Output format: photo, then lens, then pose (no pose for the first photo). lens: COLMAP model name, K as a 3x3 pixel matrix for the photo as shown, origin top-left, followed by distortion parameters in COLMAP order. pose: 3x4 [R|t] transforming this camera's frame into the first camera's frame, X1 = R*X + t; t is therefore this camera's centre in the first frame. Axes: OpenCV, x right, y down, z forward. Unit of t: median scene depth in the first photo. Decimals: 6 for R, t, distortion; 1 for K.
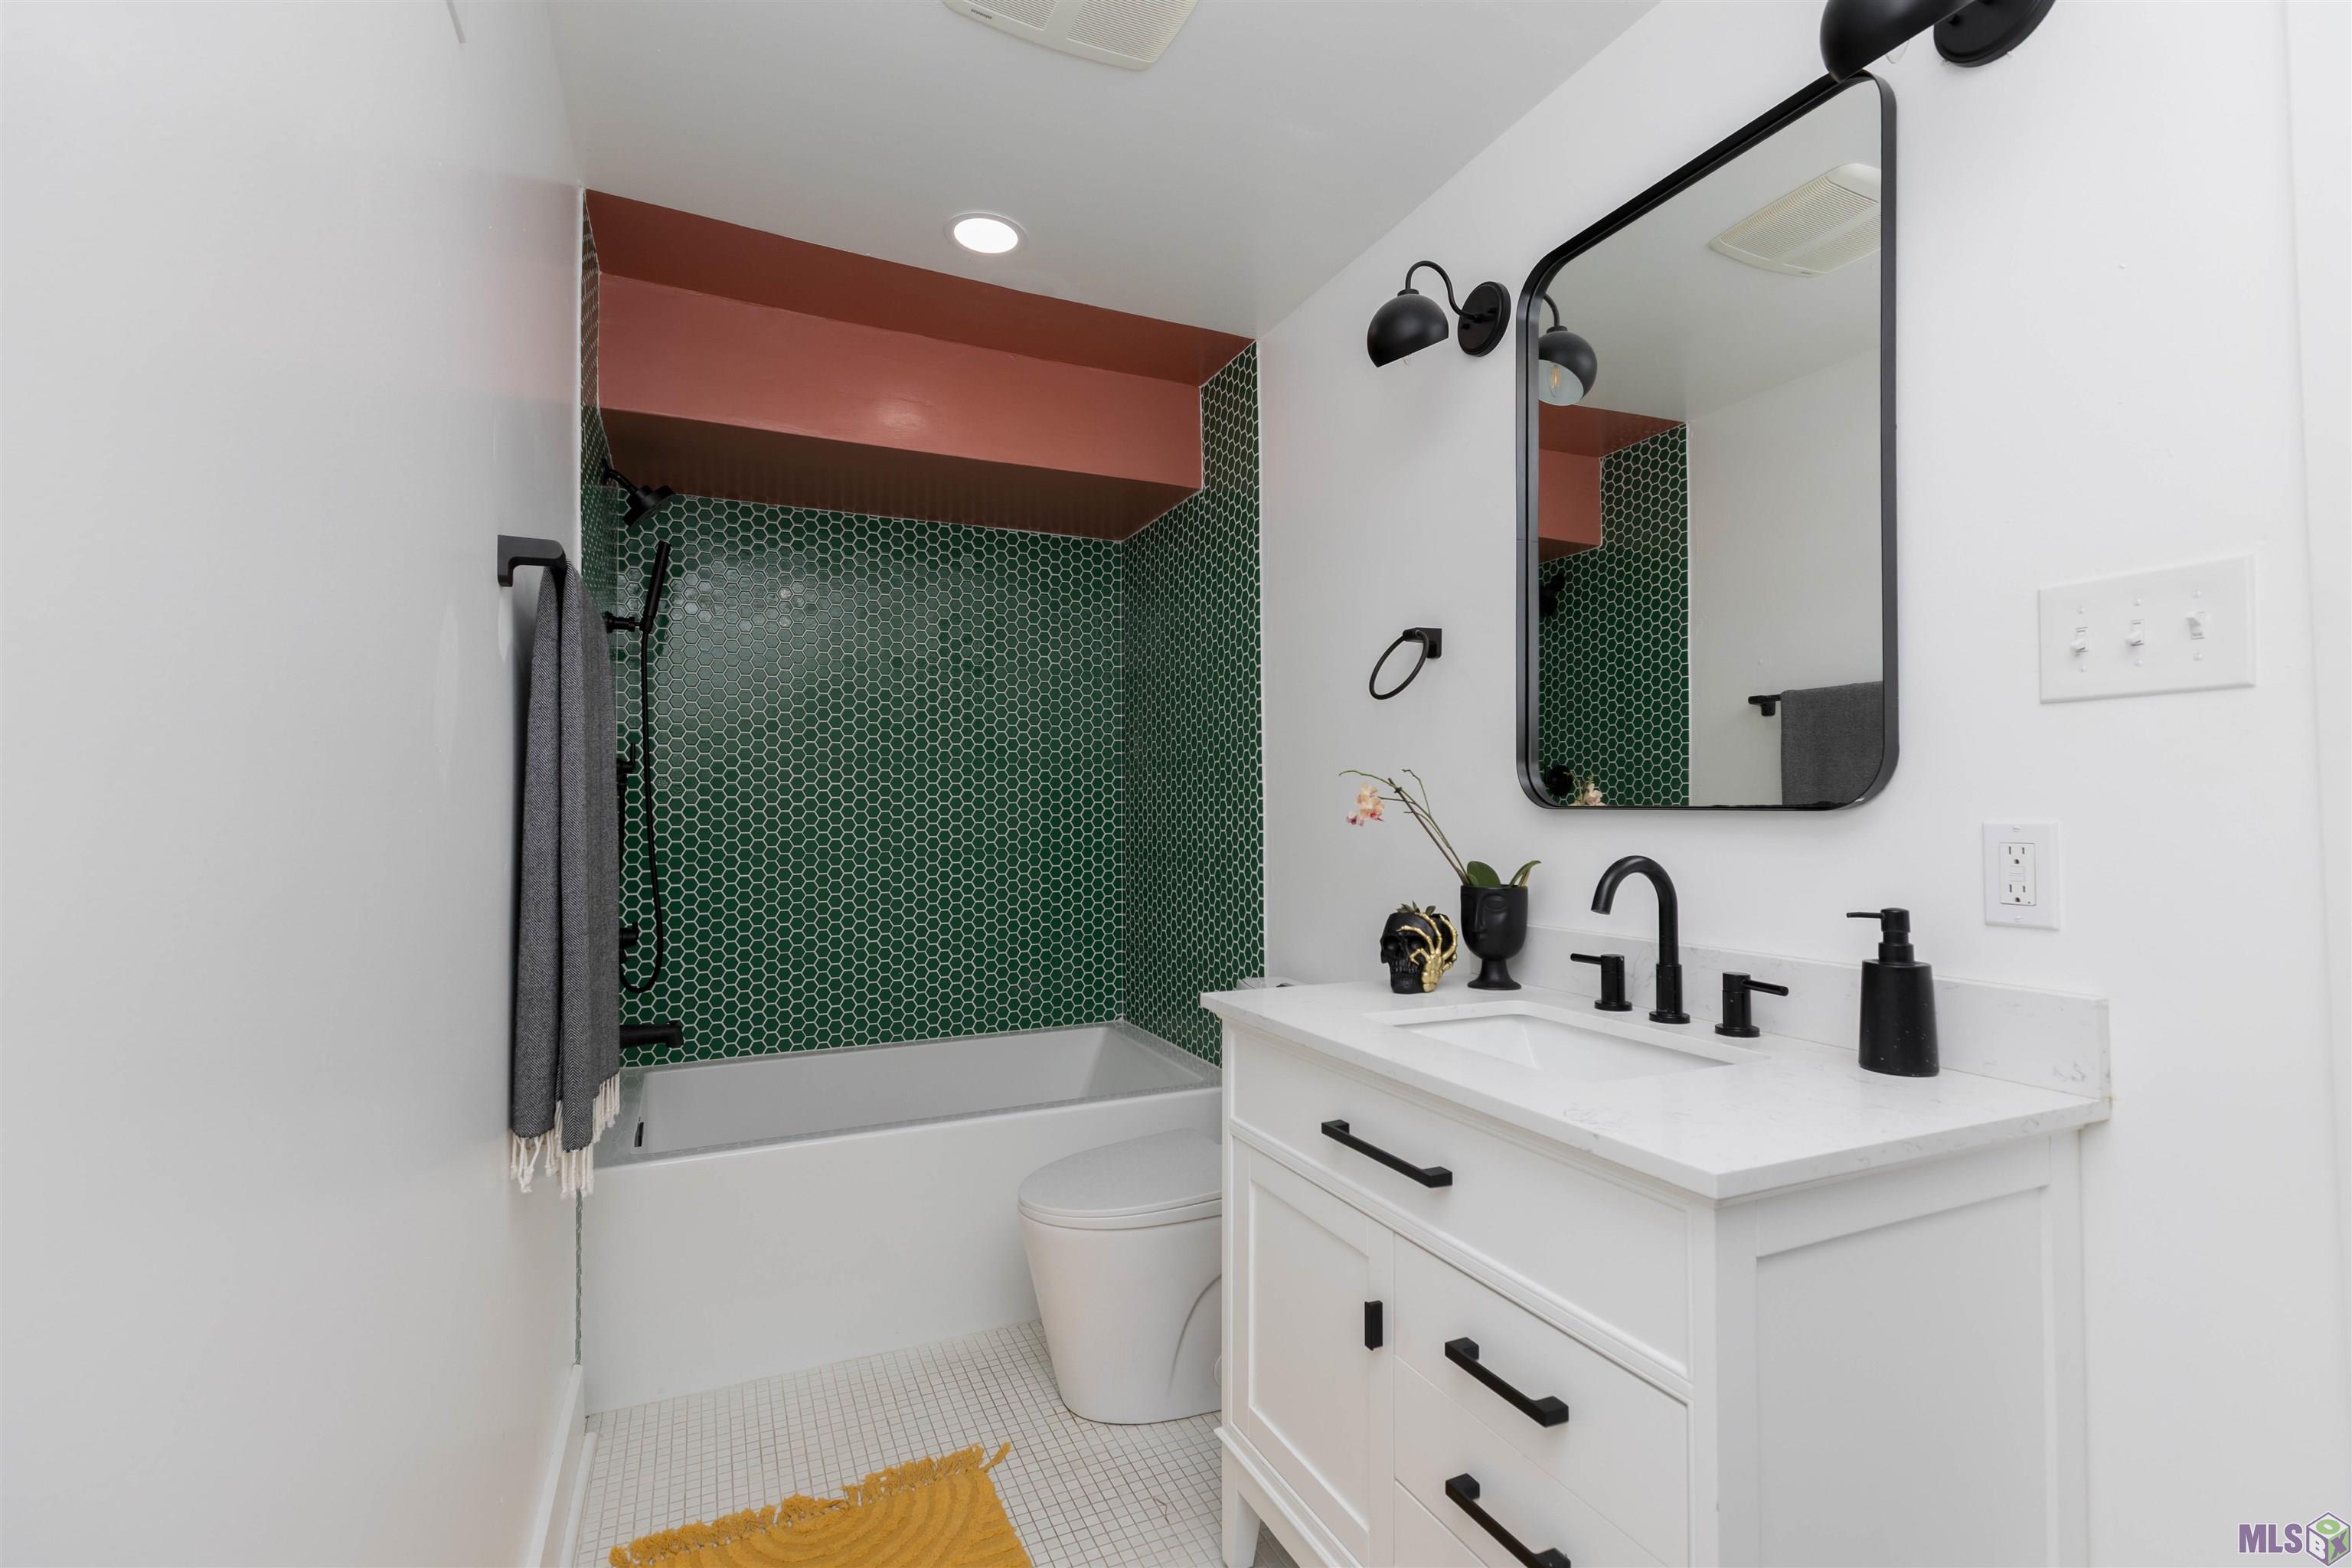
lens RADIAL K [[1014.2, 0, 1218.1], [0, 1014.2, 831.0], [0, 0, 1]] dist [0.003058, 0.000324]
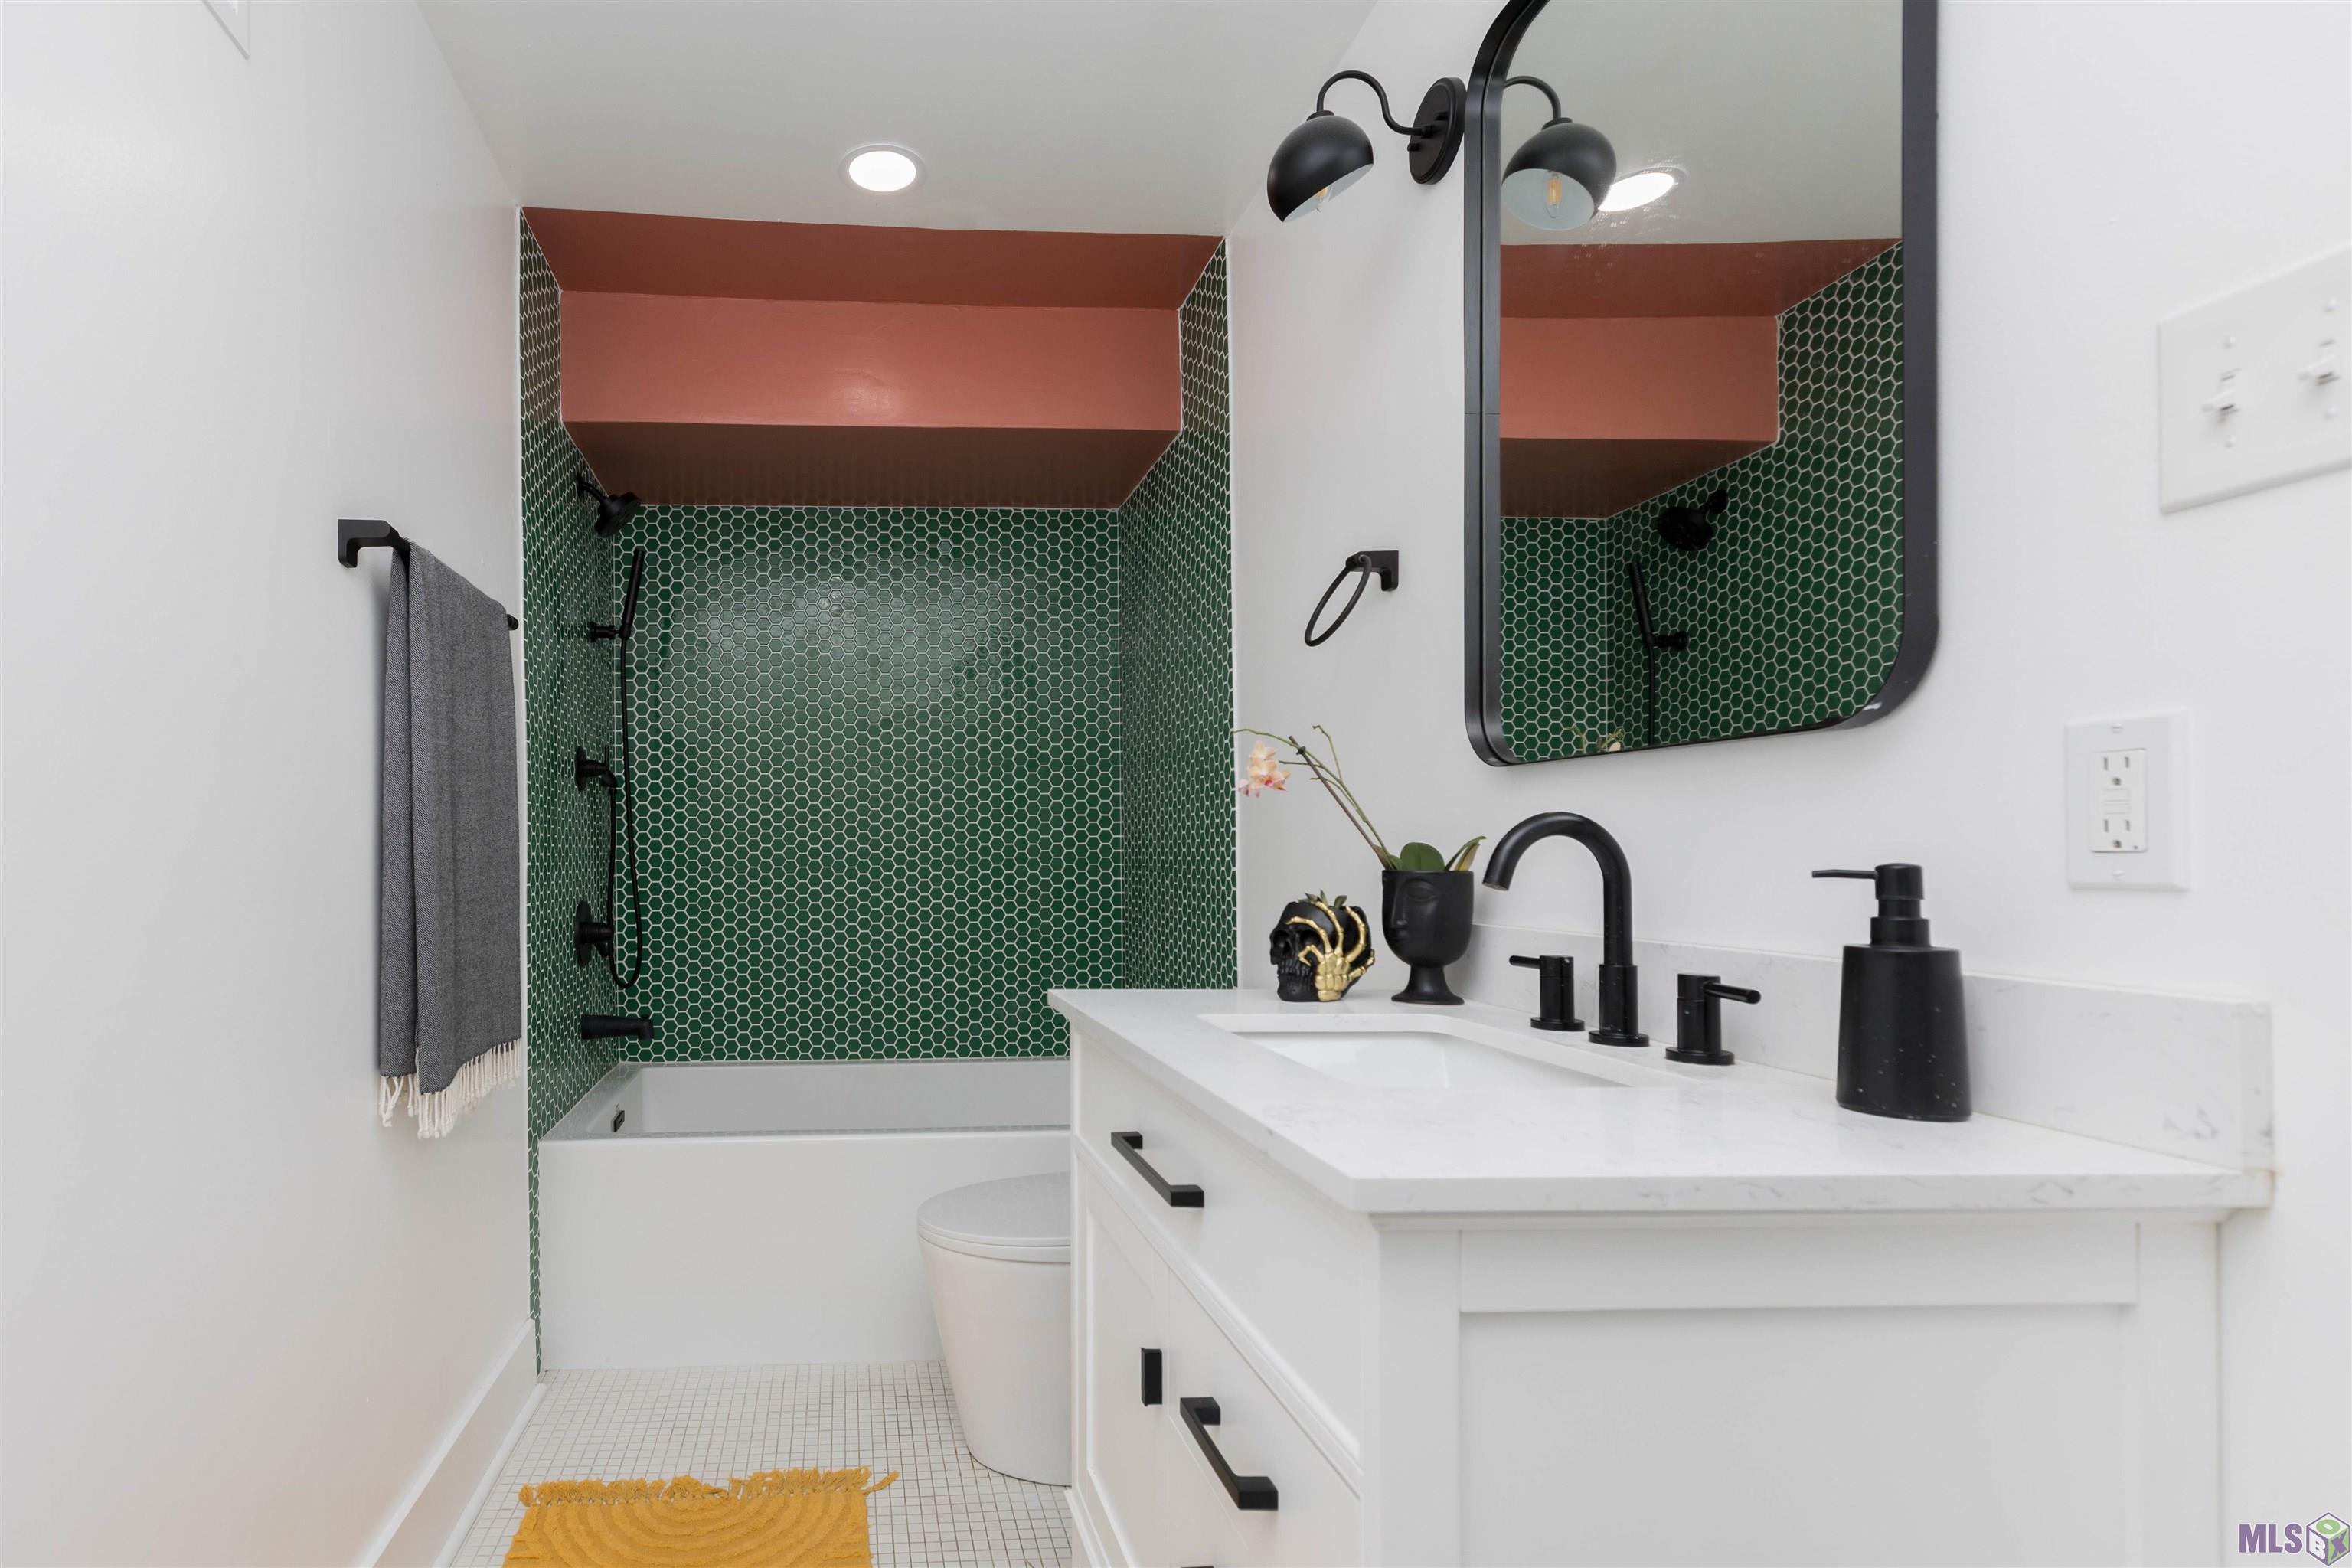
lens RADIAL K [[1119.7, 0, 915.1], [0, 1119.7, 887.5], [0, 0, 1]] dist [0.004953, -0.000146]
pose [[0.932150, 0.014779, -0.361771, 0.106626], [-0.007770, 0.999753, 0.020821, 0.025584], [0.361990, -0.016598, 0.932034, 0.031096]]
